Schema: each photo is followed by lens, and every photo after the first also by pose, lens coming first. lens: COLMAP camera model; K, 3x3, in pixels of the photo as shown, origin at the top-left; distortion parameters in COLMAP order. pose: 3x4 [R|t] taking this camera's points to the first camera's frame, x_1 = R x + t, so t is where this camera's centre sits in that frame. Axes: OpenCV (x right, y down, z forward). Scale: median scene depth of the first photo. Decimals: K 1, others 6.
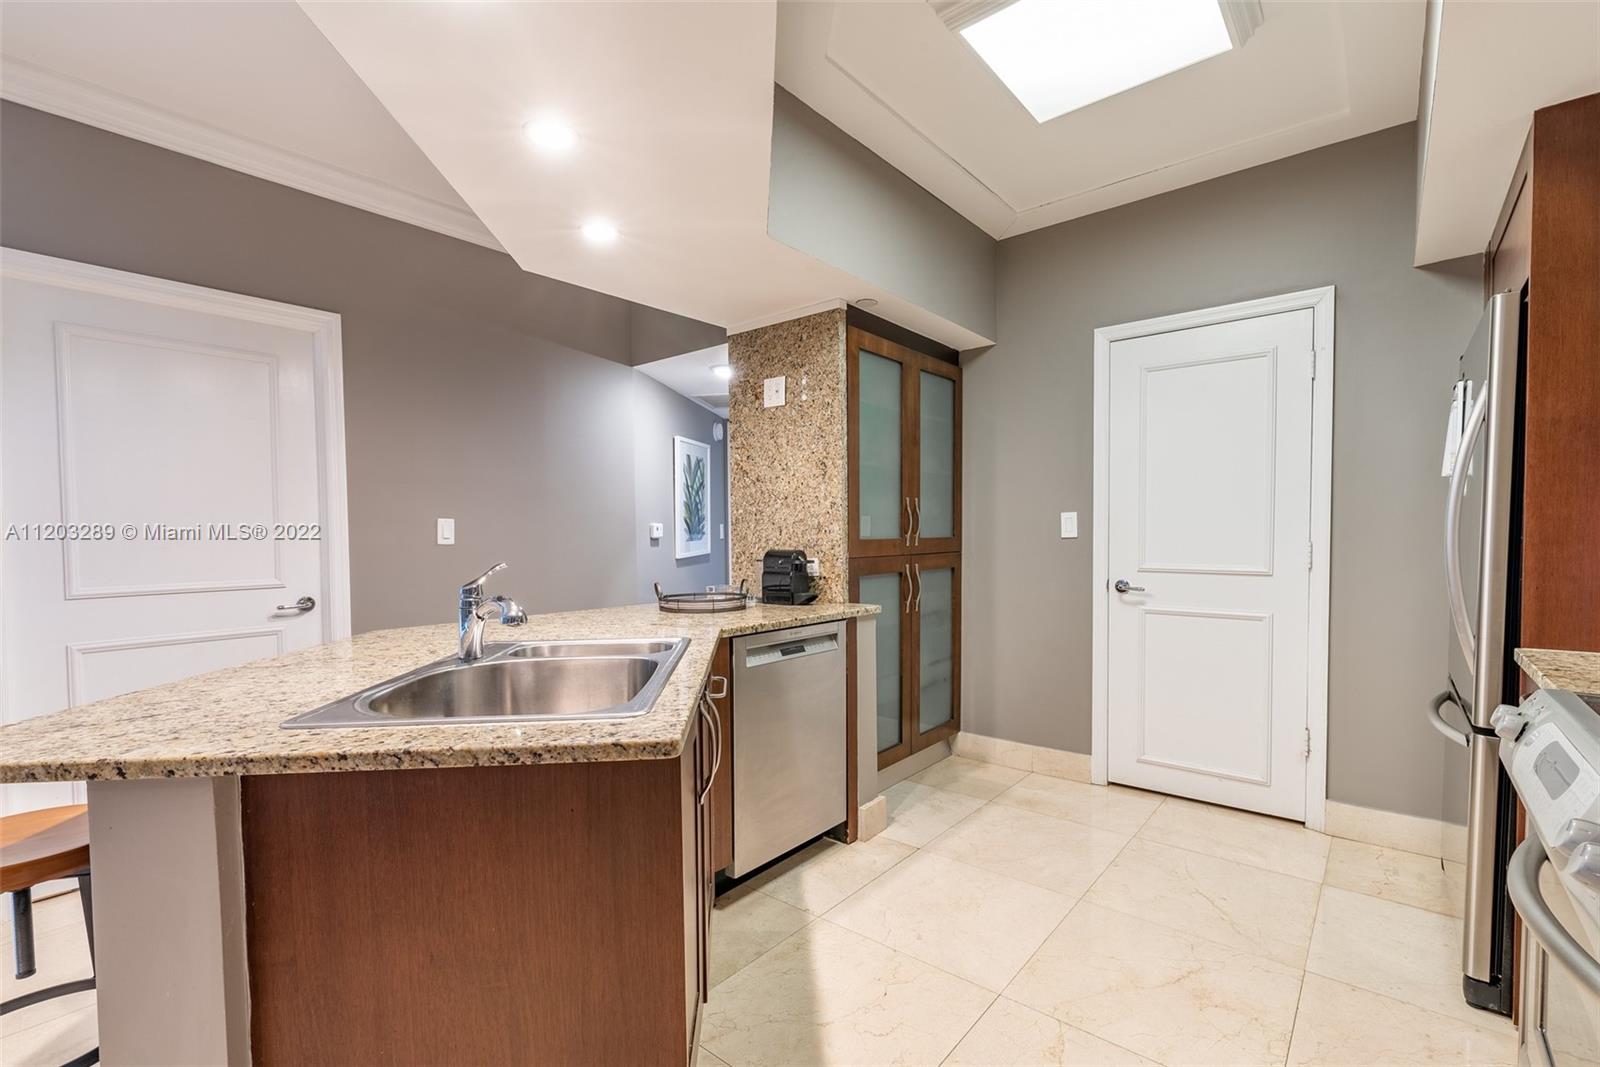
lens RADIAL K [[708.0, 0, 843.3], [0, 708.0, 555.2], [0, 0, 1]] dist [0.003369, -0.000192]
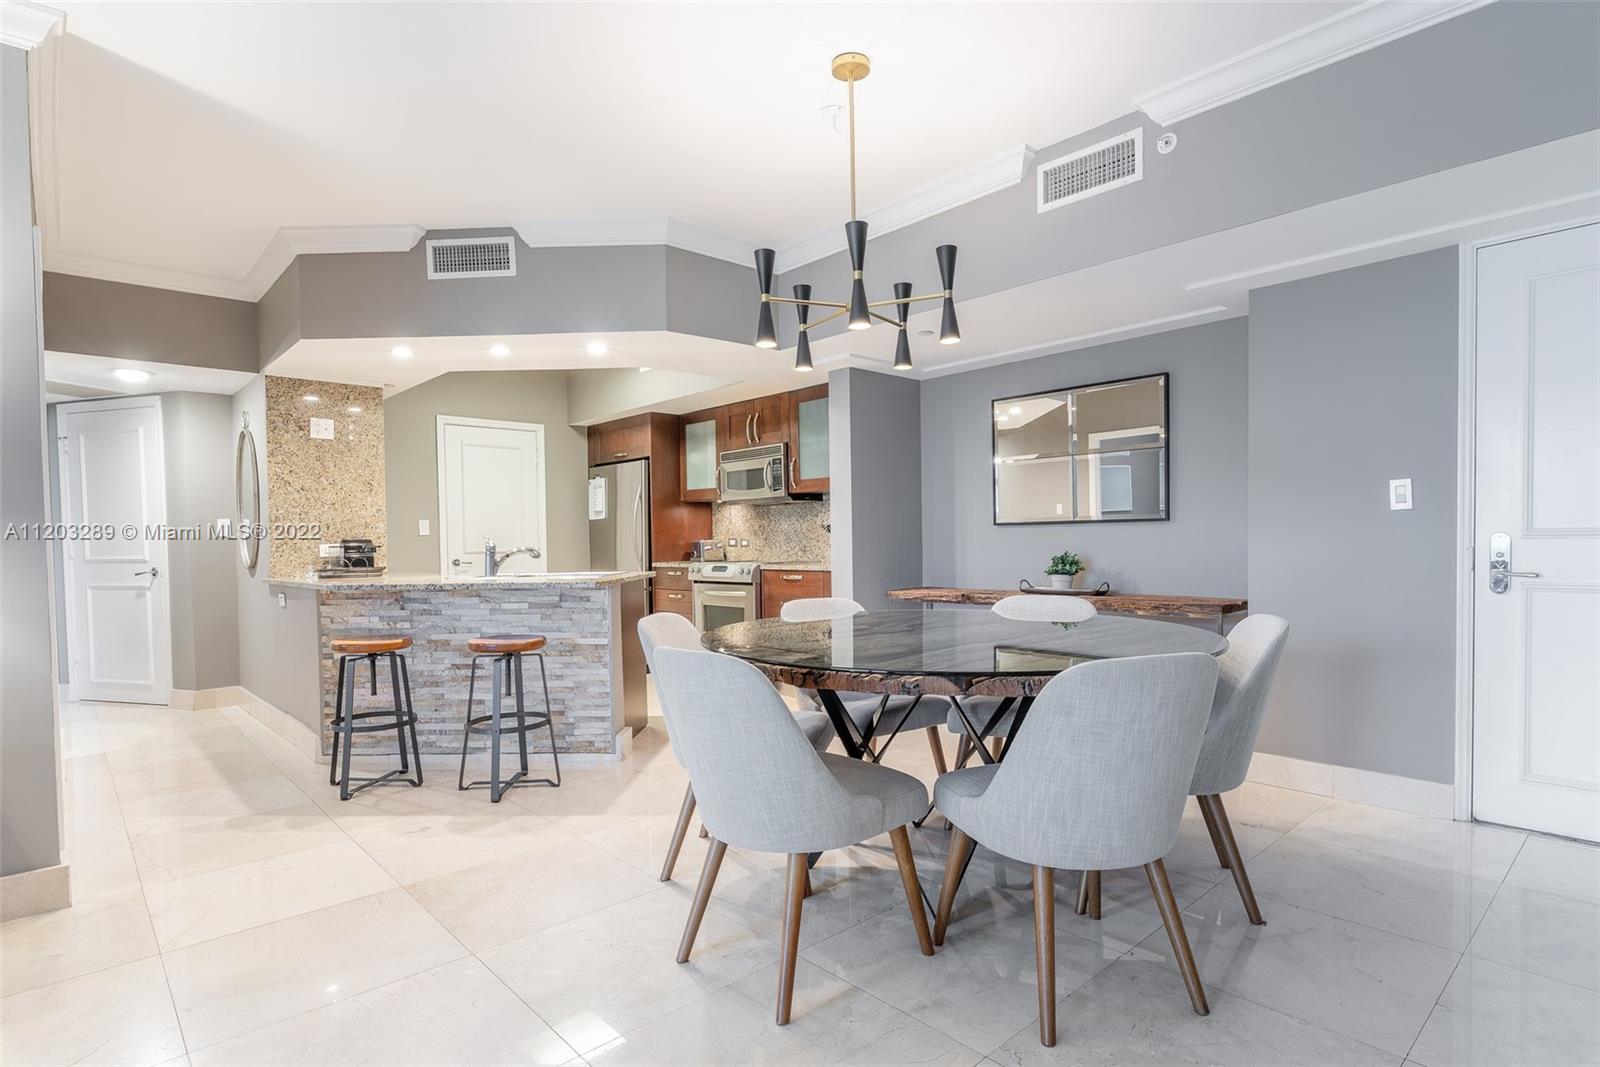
lens RADIAL K [[799.4, 0, 807.2], [0, 799.4, 563.5], [0, 0, 1]] dist [-0.001807, 0.001811]
pose [[0.153713, -0.023196, 0.987843, -1.569550], [0.046112, 0.998804, 0.016278, 0.058613], [-0.987039, 0.043050, 0.154599, -0.196421]]
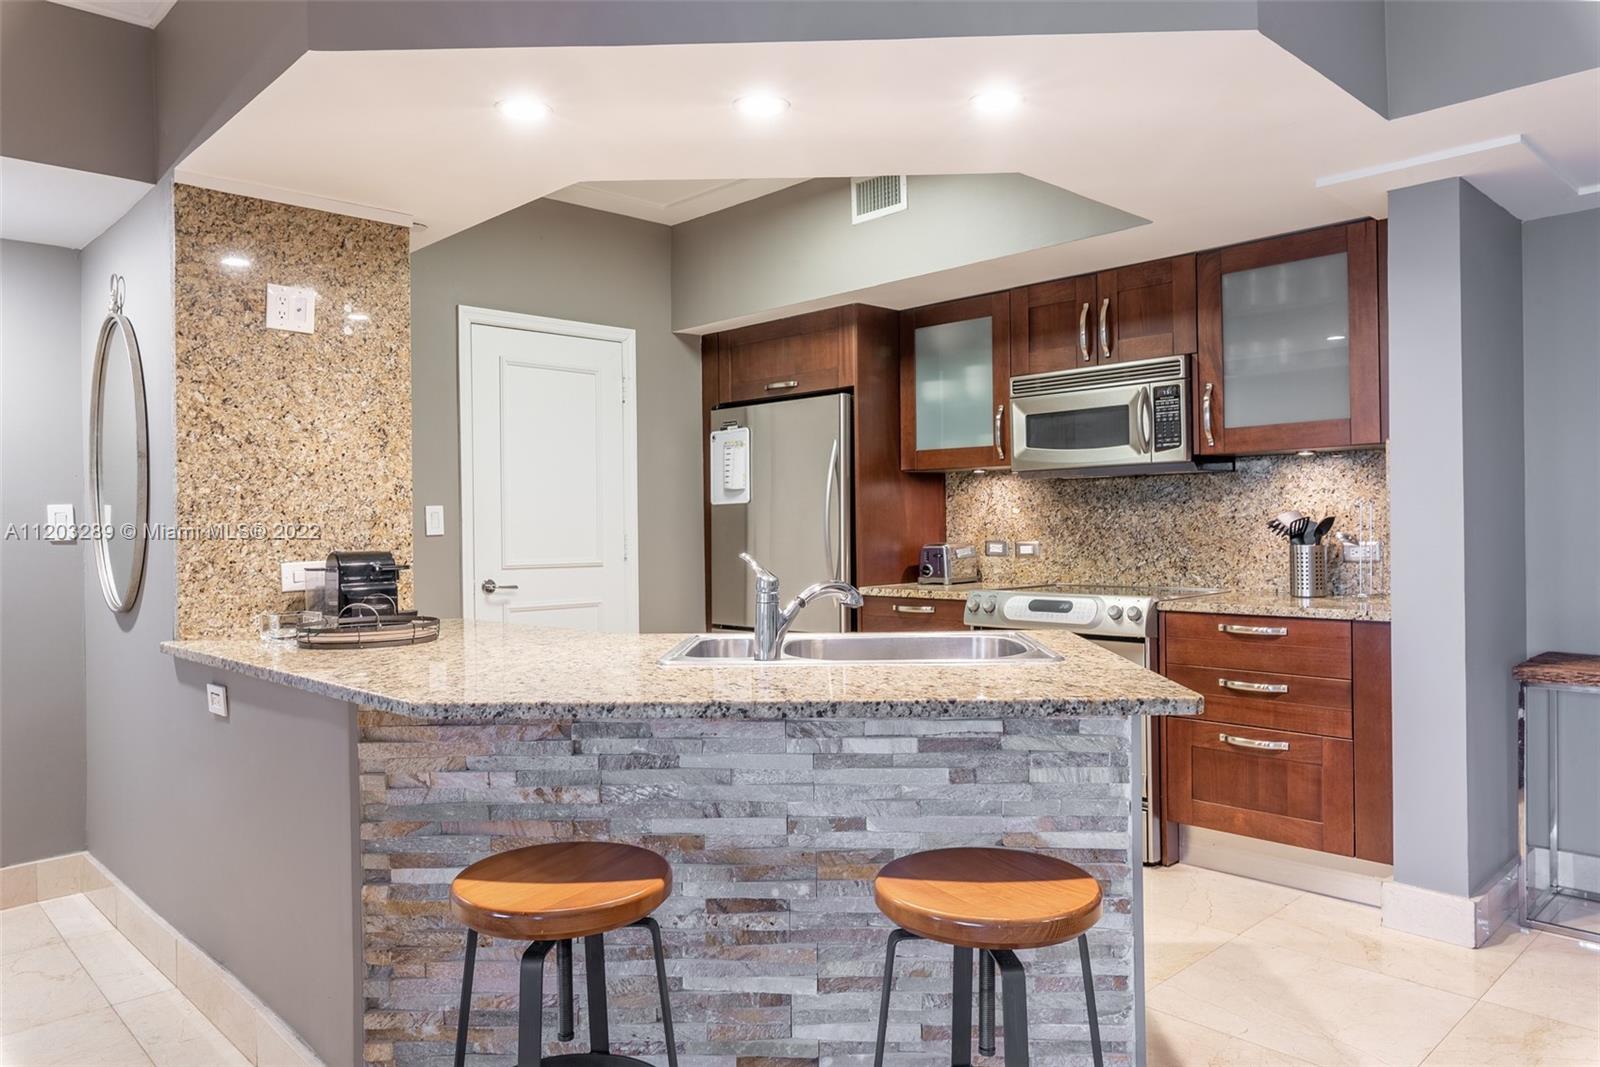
lens RADIAL K [[1069.8, 0, 786.9], [0, 1069.8, 531.1], [0, 0, 1]] dist [0.001063, -0.000260]
pose [[0.149529, 0.000338, 0.988757, -1.016175], [0.043576, 0.999026, -0.006931, -0.002239], [-0.987797, 0.044123, 0.149368, 0.428596]]
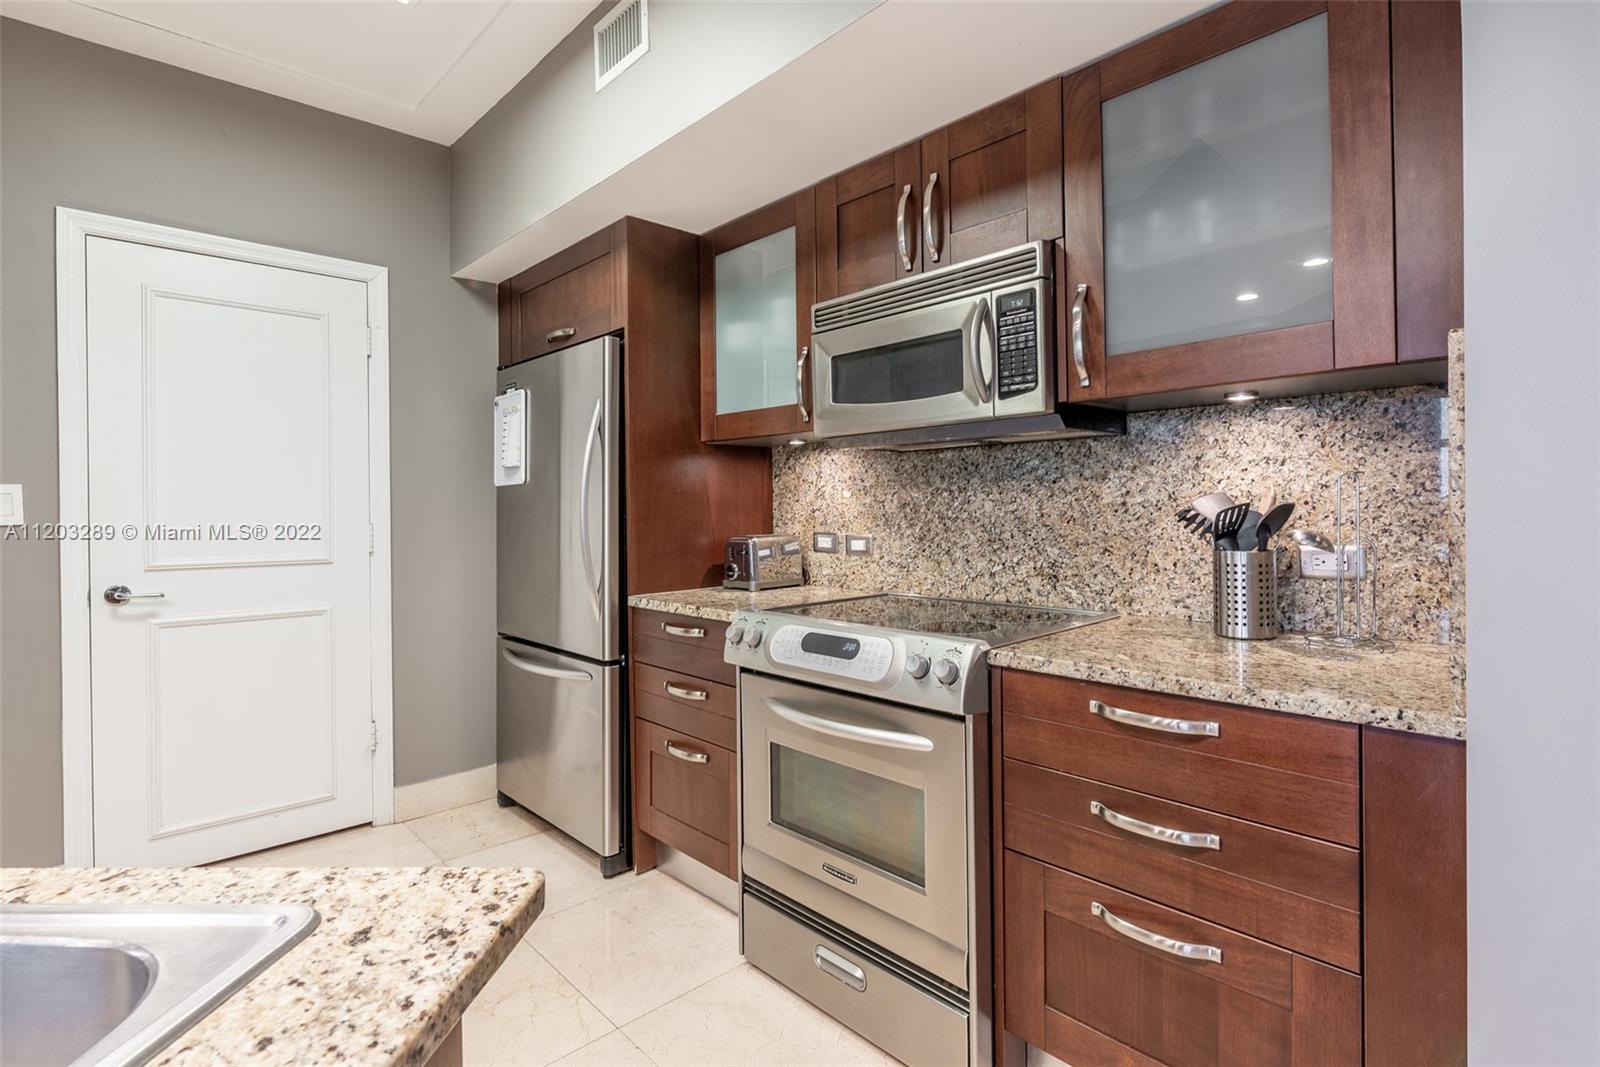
lens RADIAL K [[777.7, 0, 823.6], [0, 777.7, 510.0], [0, 0, 1]] dist [-0.003292, 0.000114]
pose [[0.141153, 0.002651, 0.989984, -0.274028], [0.041443, 0.999104, -0.008584, -0.003956], [-0.989120, 0.042240, 0.140917, 0.229589]]
